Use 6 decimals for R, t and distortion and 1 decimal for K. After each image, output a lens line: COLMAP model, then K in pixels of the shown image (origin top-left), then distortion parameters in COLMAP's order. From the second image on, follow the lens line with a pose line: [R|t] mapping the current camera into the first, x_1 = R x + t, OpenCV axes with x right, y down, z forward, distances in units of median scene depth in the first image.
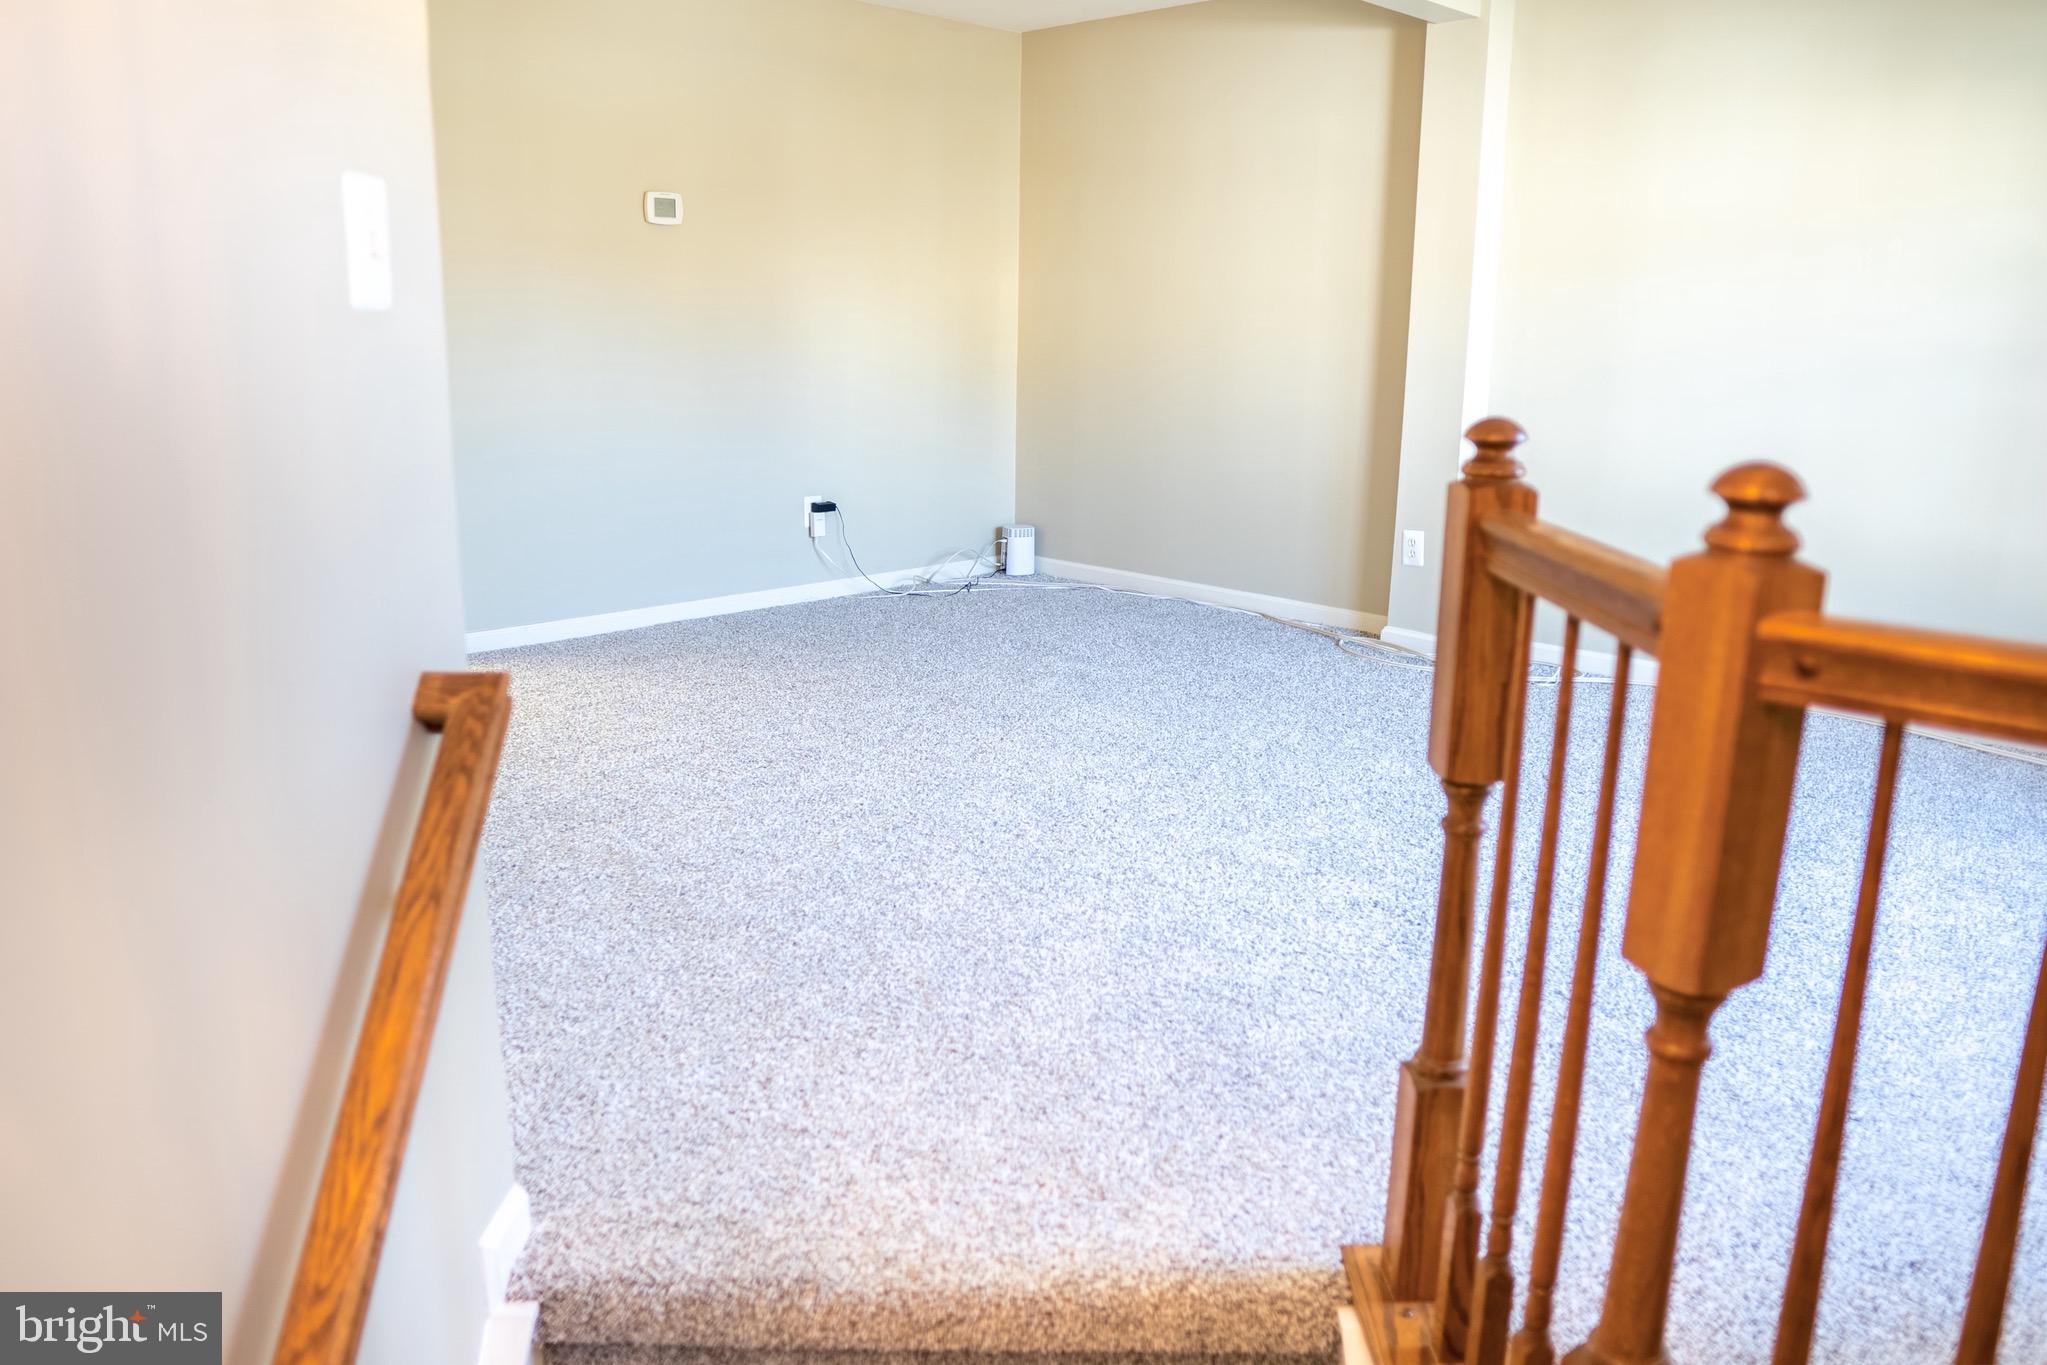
lens RADIAL K [[1453.7, 0, 1011.2], [0, 1453.7, 674.8], [0, 0, 1]] dist [-0.101705, 0.059018]
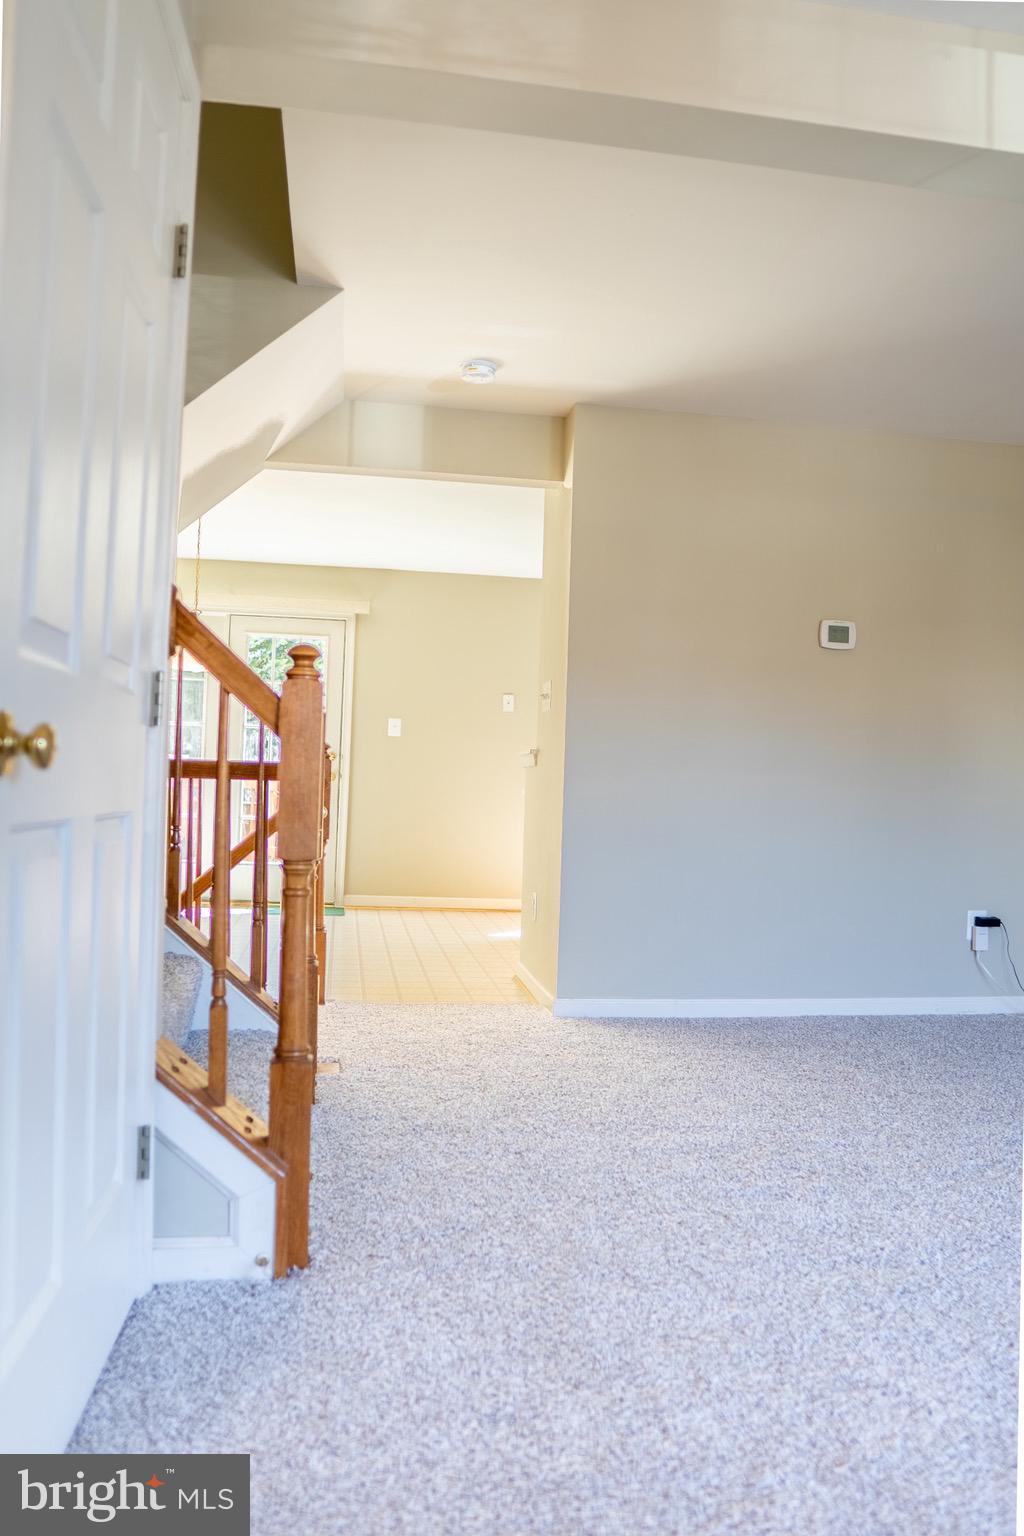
lens RADIAL K [[1097.9, 0, 510.2], [0, 1097.9, 775.3], [0, 0, 1]] dist [-0.105172, 0.062577]
pose [[0.801370, 0.007344, -0.598123, 0.055441], [-0.163126, 0.964707, -0.206713, -0.005984], [0.575496, 0.263223, 0.774286, 0.221999]]
